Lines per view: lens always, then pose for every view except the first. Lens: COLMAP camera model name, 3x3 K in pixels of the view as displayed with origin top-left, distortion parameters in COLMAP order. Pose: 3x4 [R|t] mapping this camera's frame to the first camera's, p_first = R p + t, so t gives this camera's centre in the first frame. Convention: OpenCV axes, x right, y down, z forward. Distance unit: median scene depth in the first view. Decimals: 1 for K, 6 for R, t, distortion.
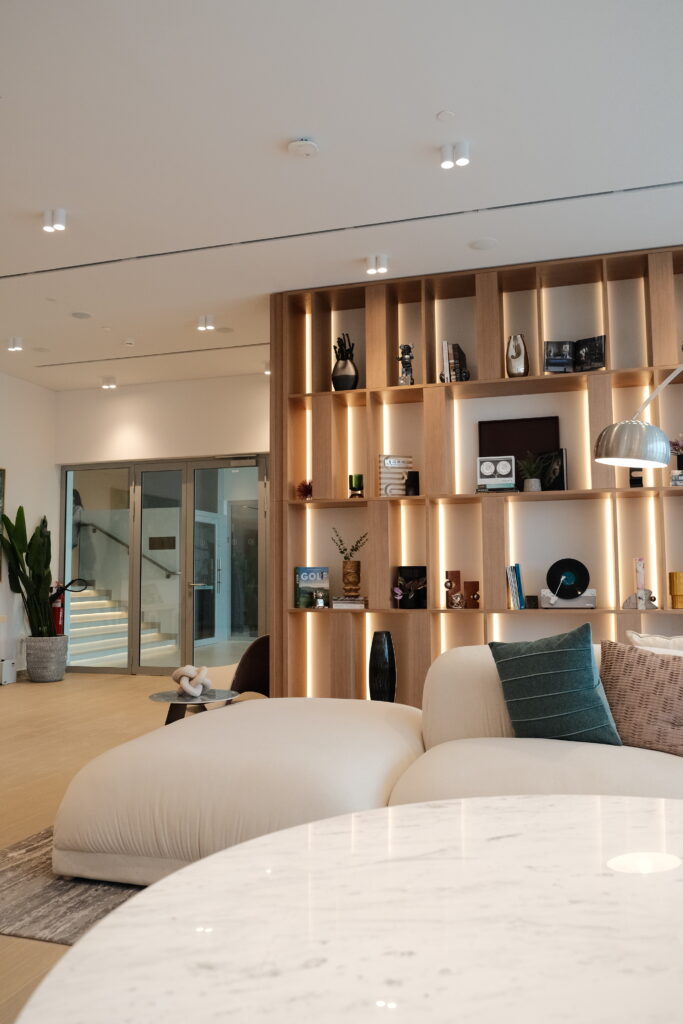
lens RADIAL K [[774.0, 0, 341.5], [0, 774.0, 512.0], [0, 0, 1]] dist [-0.038742, 0.005456]
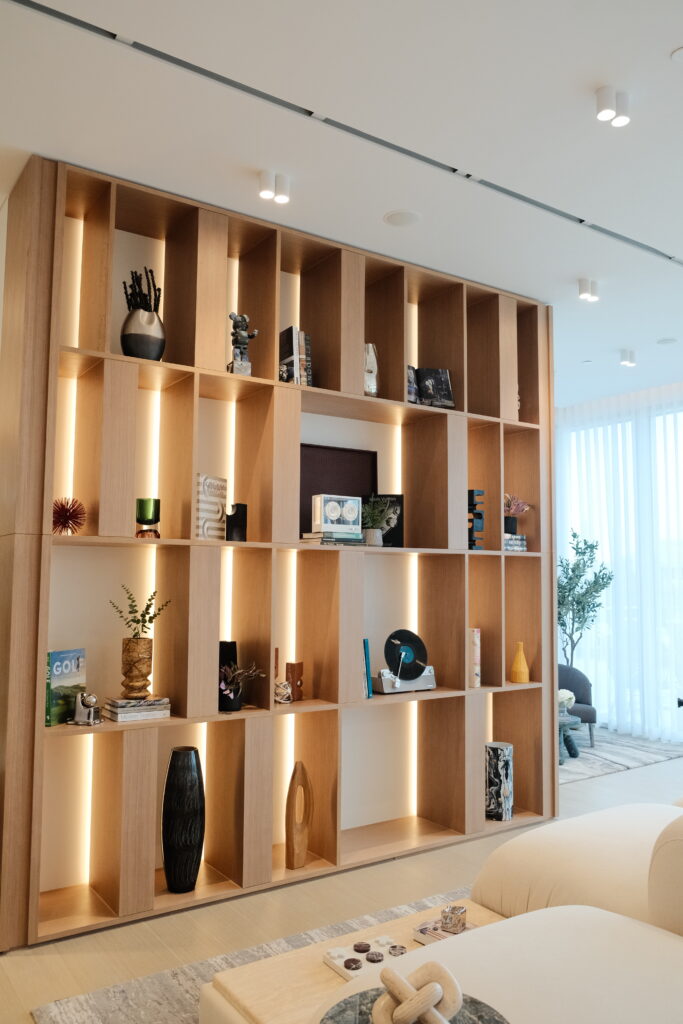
lens RADIAL K [[774.0, 0, 341.5], [0, 774.0, 512.0], [0, 0, 1]] dist [-0.038742, 0.005456]
pose [[0.638945, 0.078065, 0.765281, -0.373302], [-0.076235, 0.996366, -0.037987, -0.026804], [-0.765465, -0.034070, 0.642574, 0.506104]]
